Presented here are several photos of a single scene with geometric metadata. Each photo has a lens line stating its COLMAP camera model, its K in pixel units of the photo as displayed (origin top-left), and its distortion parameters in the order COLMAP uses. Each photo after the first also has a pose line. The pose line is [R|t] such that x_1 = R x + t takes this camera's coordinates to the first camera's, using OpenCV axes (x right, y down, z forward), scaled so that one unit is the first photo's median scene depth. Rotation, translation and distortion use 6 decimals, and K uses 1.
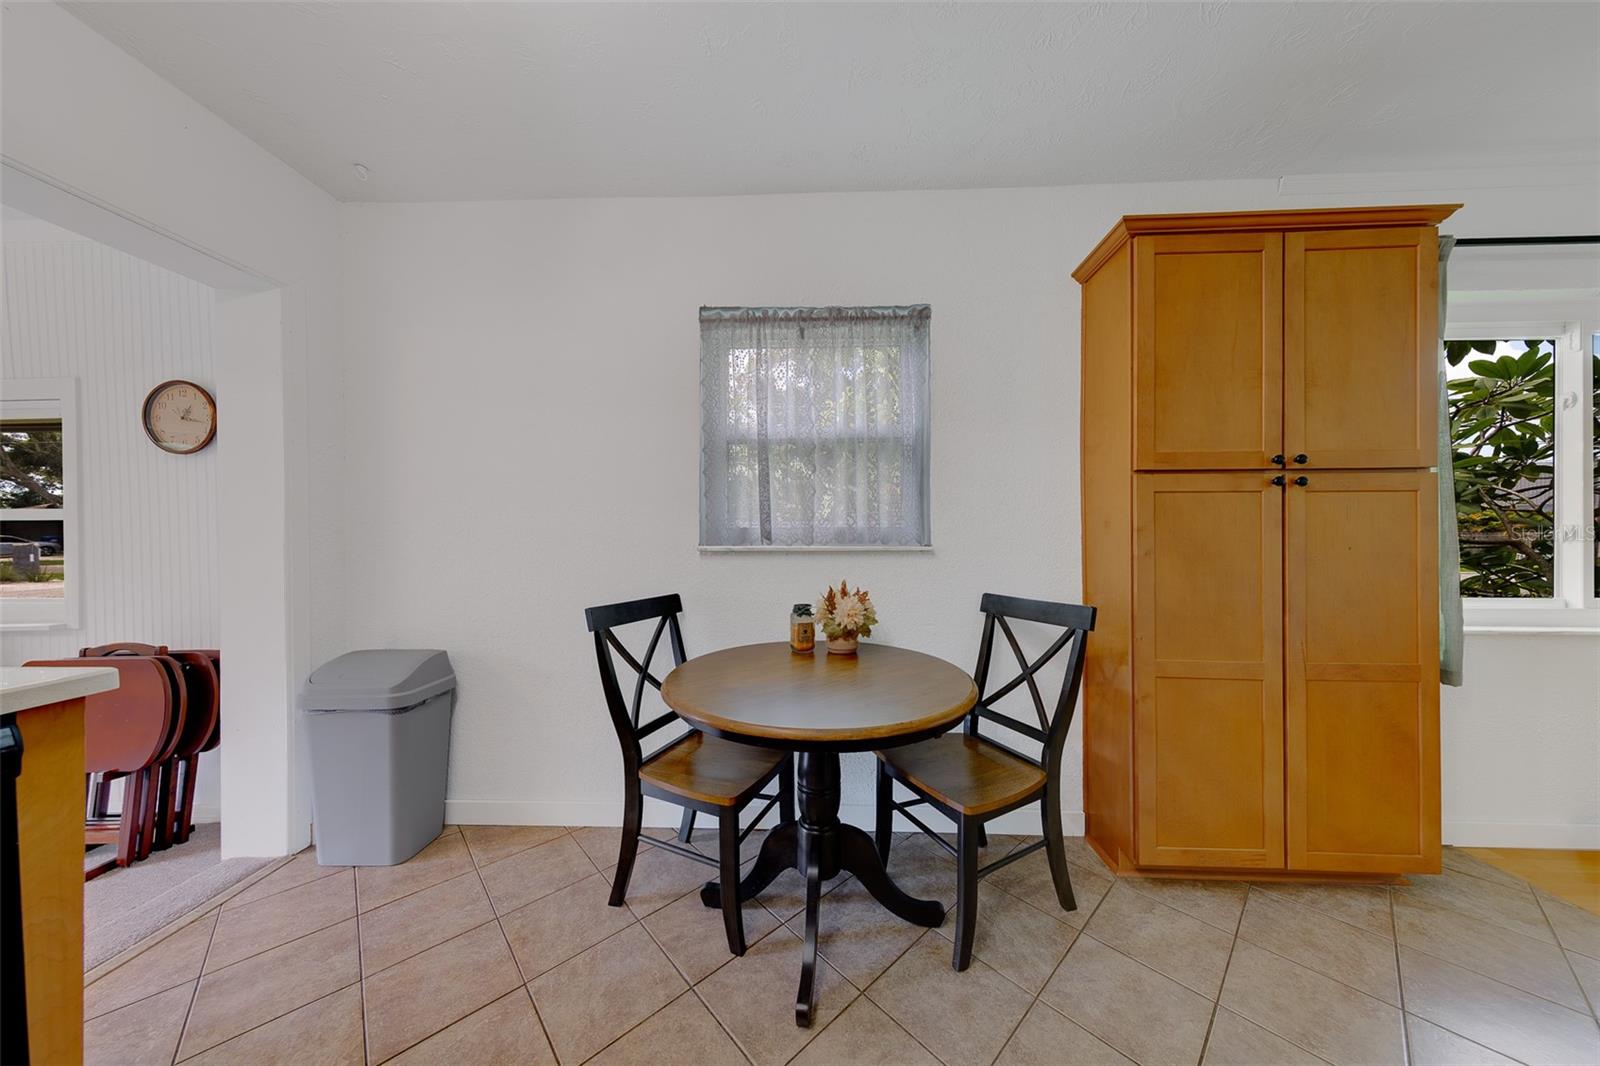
lens RADIAL K [[495.0, 0, 801.8], [0, 495.0, 535.5], [0, 0, 1]] dist [0.012731, -0.001919]
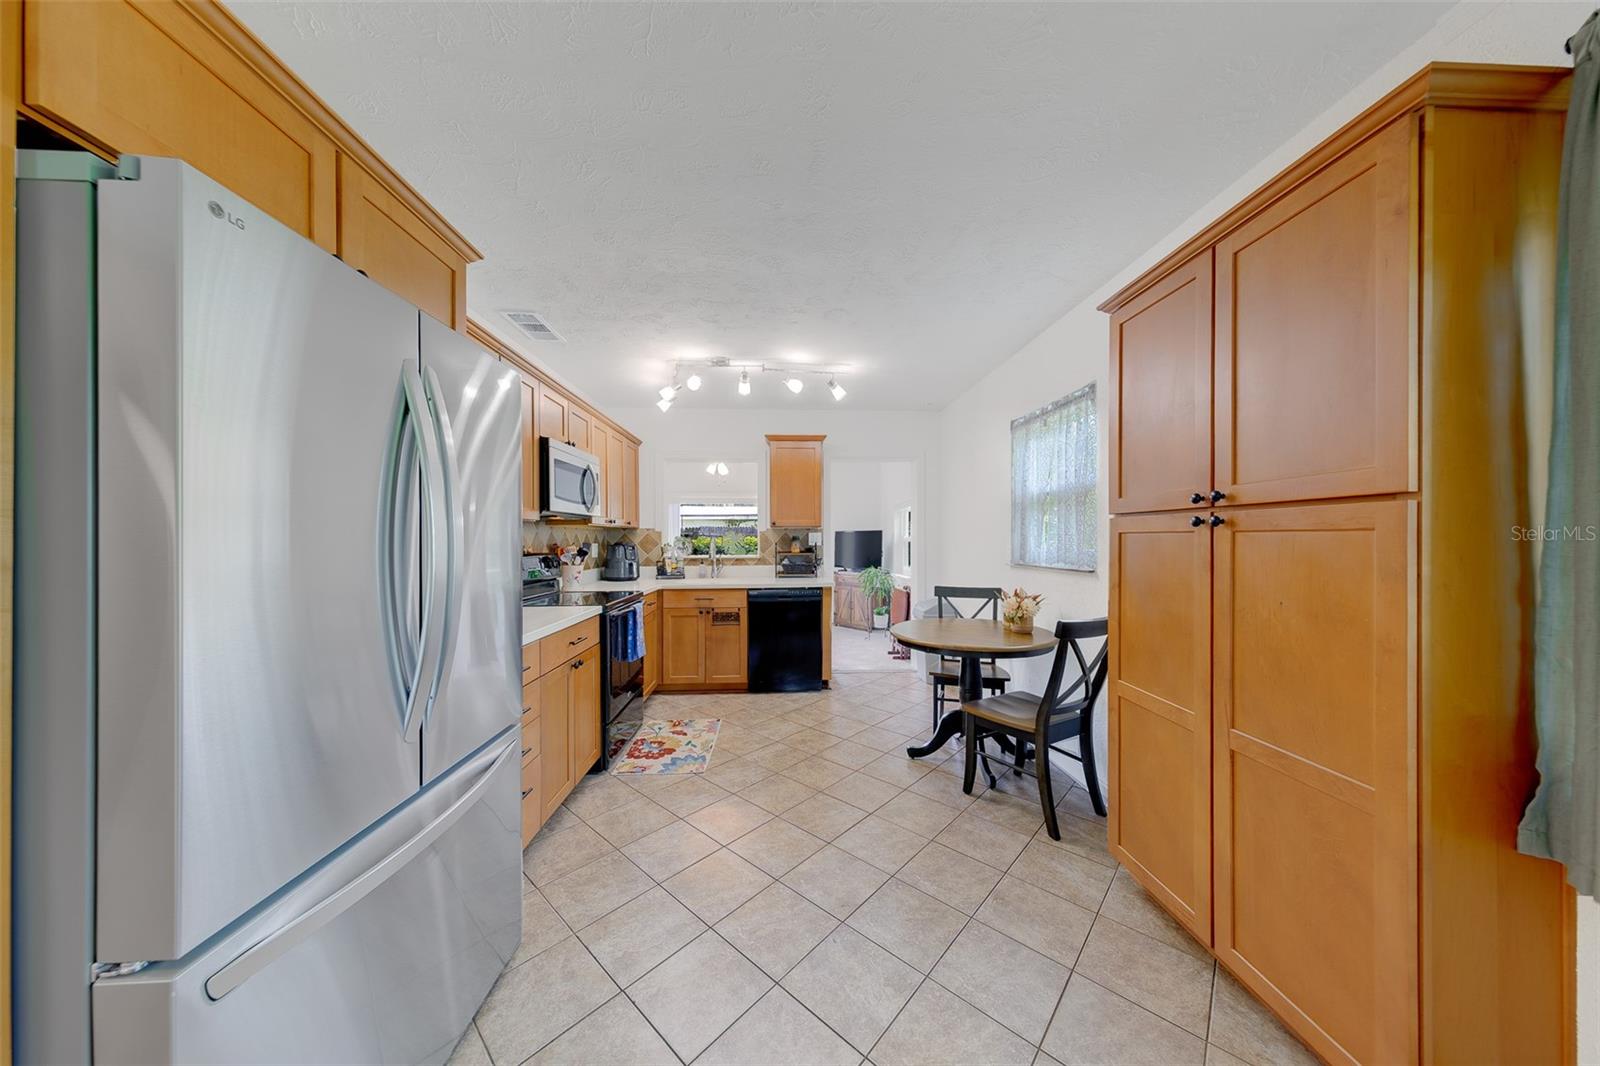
lens RADIAL K [[495.0, 0, 801.8], [0, 495.0, 535.5], [0, 0, 1]] dist [0.012731, -0.001919]
pose [[0.090861, -0.002999, -0.995859, 1.450724], [0.000963, 0.999995, -0.002924, -0.067965], [0.995863, -0.000693, 0.090863, 0.145007]]
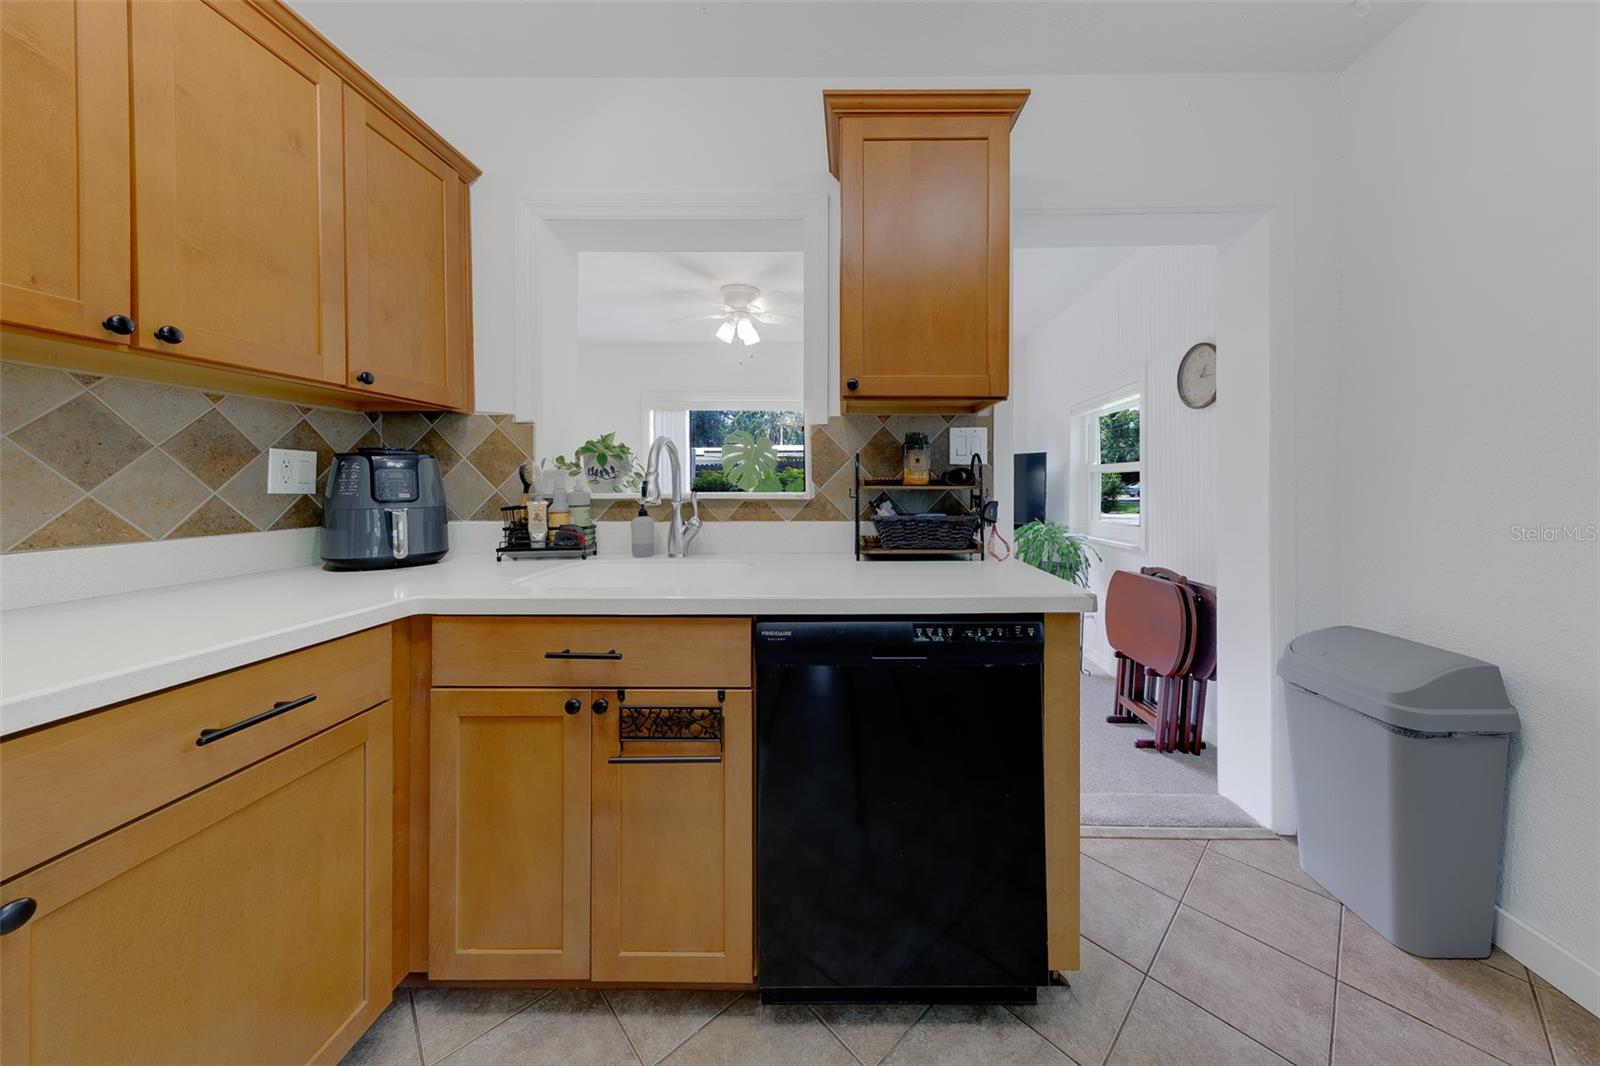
lens RADIAL K [[522.4, 0, 831.5], [0, 522.4, 482.9], [0, 0, 1]] dist [0.000688, 0.000334]
pose [[0.017020, 0.003169, -0.999850, -0.089065], [-0.001740, 0.999994, 0.003140, 0.003597], [0.999854, 0.001686, 0.017025, 0.182302]]
